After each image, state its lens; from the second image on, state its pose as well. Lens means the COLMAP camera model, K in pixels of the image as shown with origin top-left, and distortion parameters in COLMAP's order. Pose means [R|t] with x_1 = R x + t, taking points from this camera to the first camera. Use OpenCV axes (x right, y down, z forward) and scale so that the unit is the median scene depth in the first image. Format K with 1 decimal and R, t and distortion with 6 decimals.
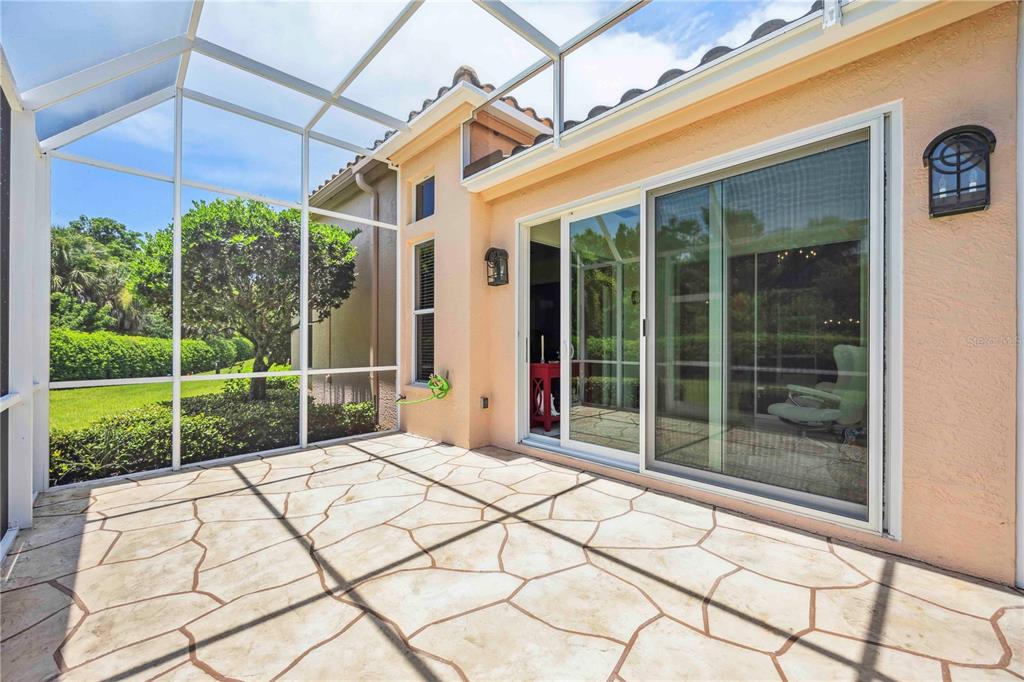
lens RADIAL K [[408.0, 0, 515.5], [0, 408.0, 341.8], [0, 0, 1]] dist [-0.005707, 0.000115]
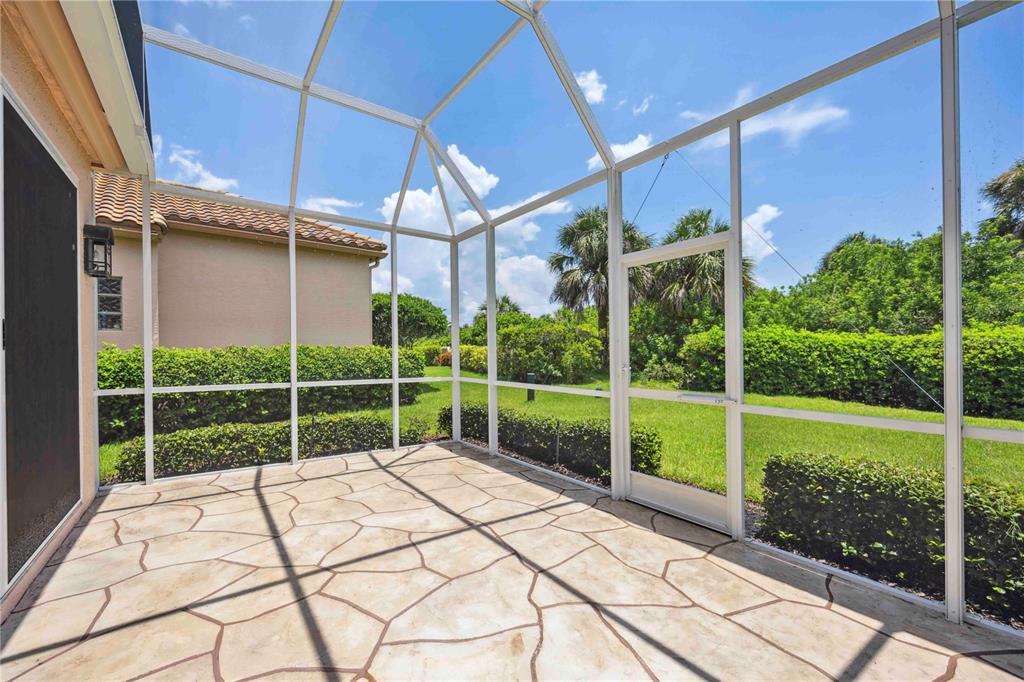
lens RADIAL K [[408.0, 0, 515.0], [0, 408.0, 350.4], [0, 0, 1]] dist [-0.005707, 0.000115]
pose [[-0.992644, 0.006222, 0.120913, -0.620736], [0.006579, 0.999975, 0.002553, -0.013121], [-0.120894, 0.003330, -0.992660, 2.022777]]
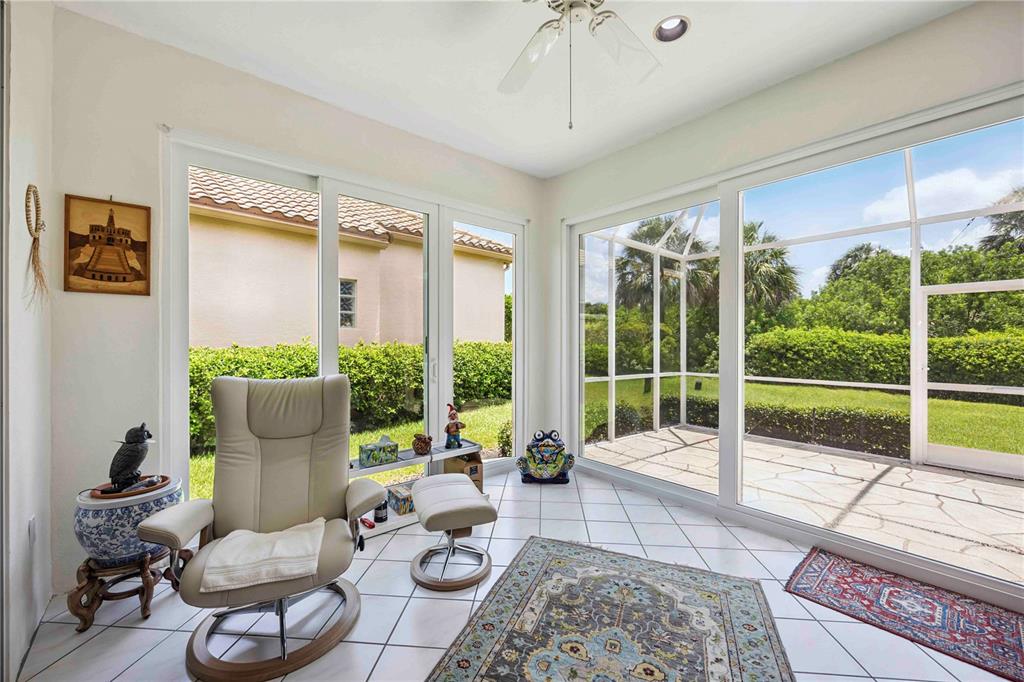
lens RADIAL K [[408.0, 0, 507.5], [0, 408.0, 337.7], [0, 0, 1]] dist [-0.005707, 0.000115]
pose [[-0.998374, -0.004449, 0.056821, 1.069740], [-0.005036, 0.999935, -0.010204, -0.058982], [-0.056772, -0.010473, -0.998332, 2.626001]]
